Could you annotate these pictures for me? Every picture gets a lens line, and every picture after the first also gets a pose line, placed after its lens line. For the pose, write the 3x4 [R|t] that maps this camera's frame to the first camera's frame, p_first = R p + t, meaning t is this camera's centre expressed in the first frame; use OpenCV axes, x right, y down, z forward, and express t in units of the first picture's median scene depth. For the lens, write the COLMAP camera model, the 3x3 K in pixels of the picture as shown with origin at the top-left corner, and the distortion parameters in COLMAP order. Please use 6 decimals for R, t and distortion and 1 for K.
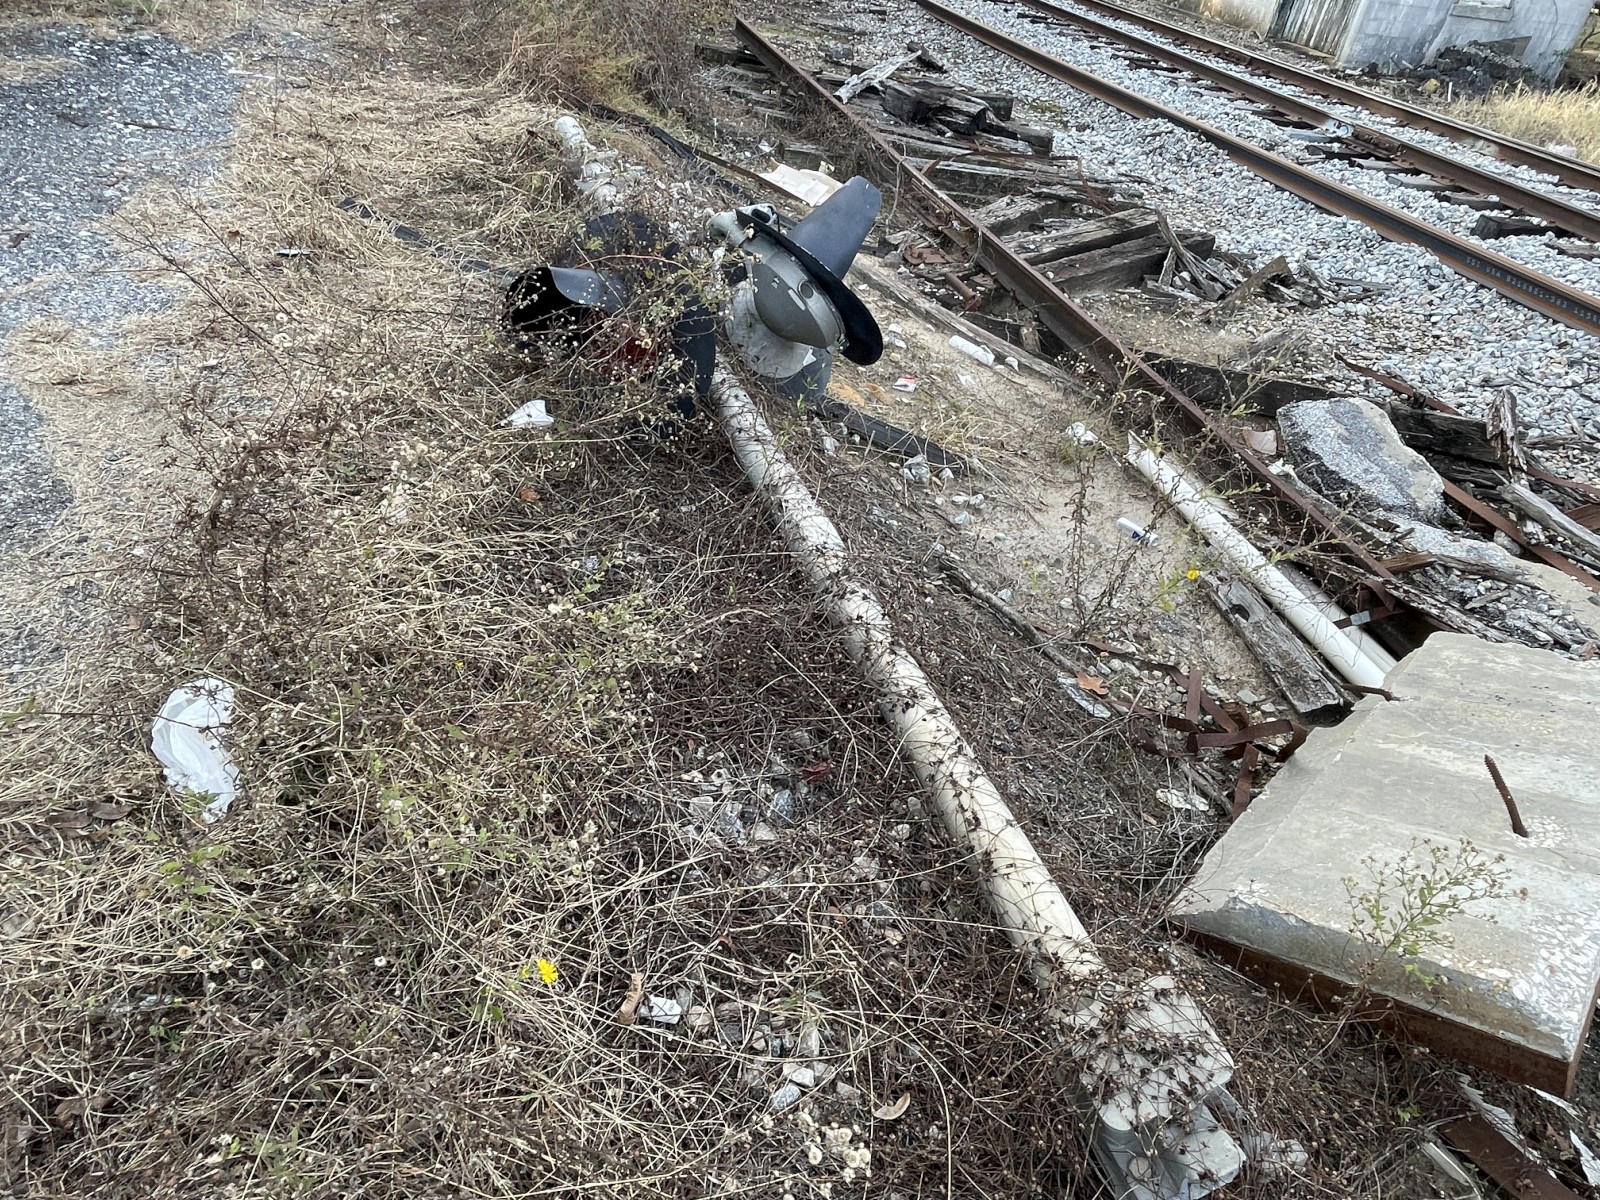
lens RADIAL K [[1022.2, 0, 801.6], [0, 1022.2, 600.5], [0, 0, 1]] dist [0.001515, 0.000767]
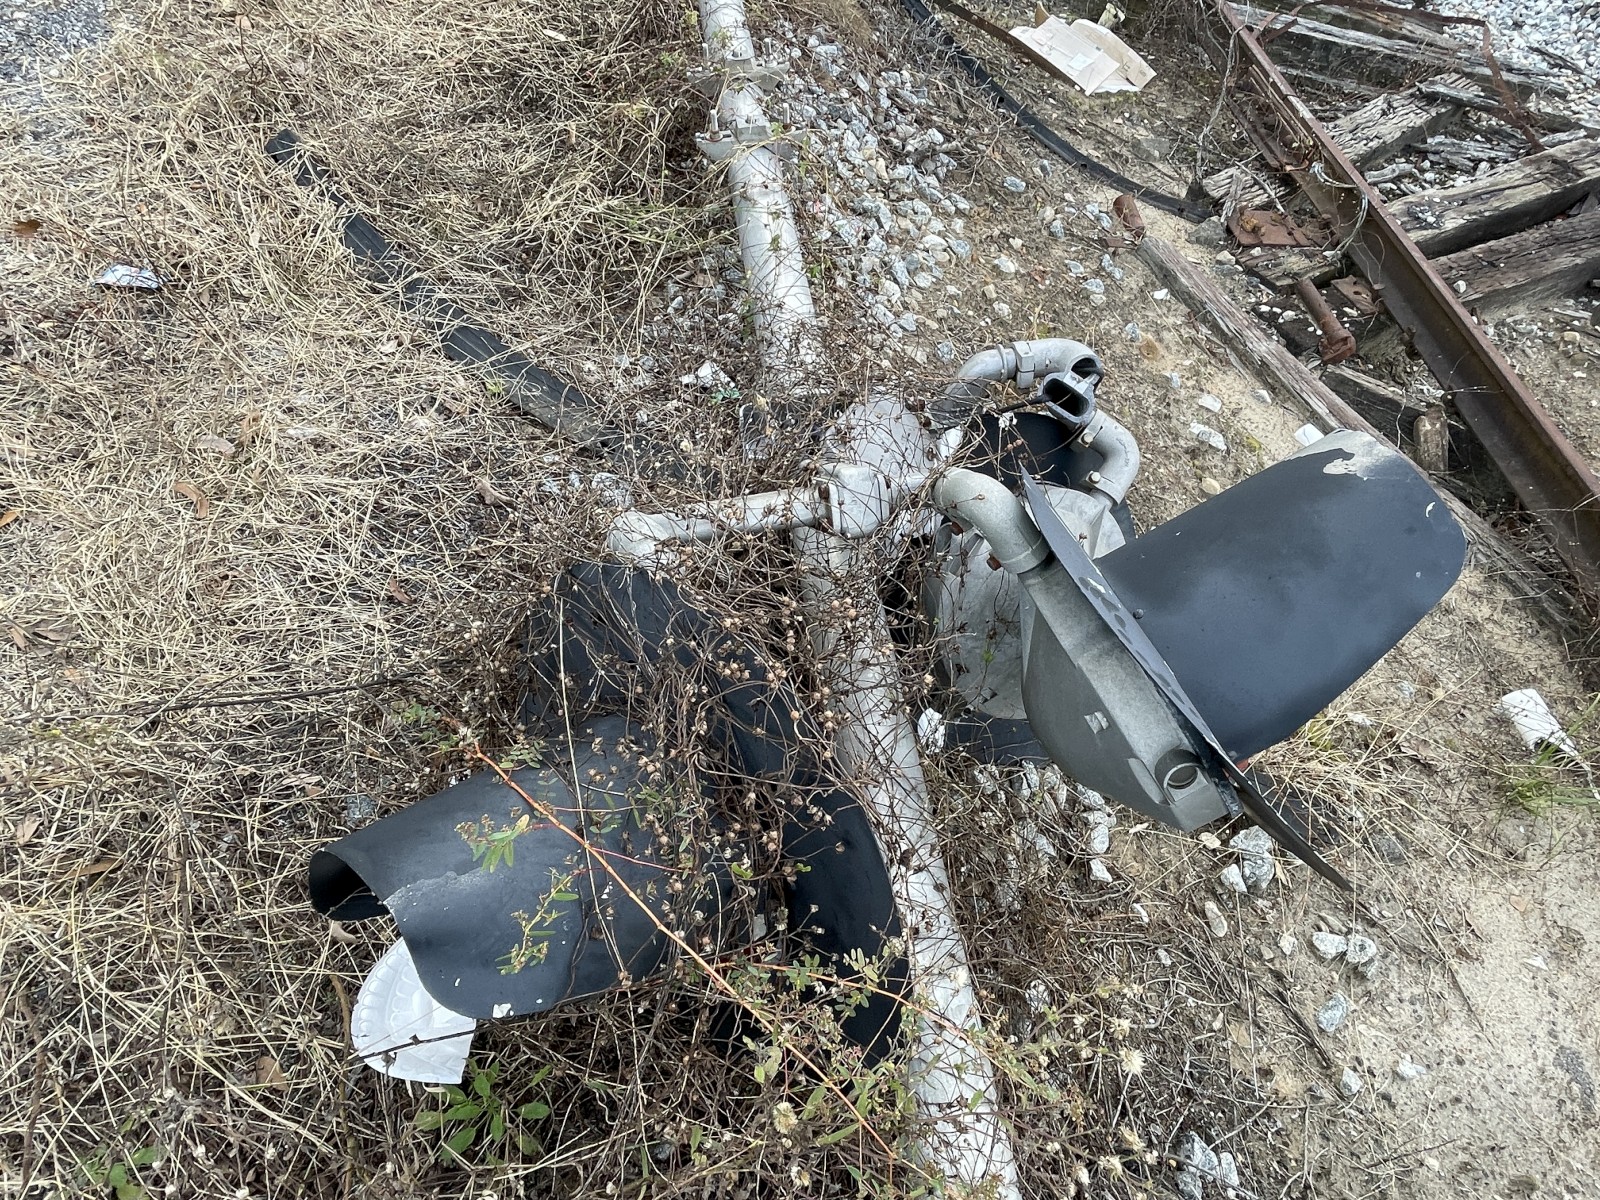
lens RADIAL K [[981.0, 0, 797.5], [0, 981.0, 599.4], [0, 0, 1]] dist [-0.002303, 0.000739]
pose [[0.978432, 0.176601, -0.107162, -0.051847], [-0.148202, 0.961503, 0.231404, -0.209204], [0.143903, -0.210532, 0.966938, 0.321314]]
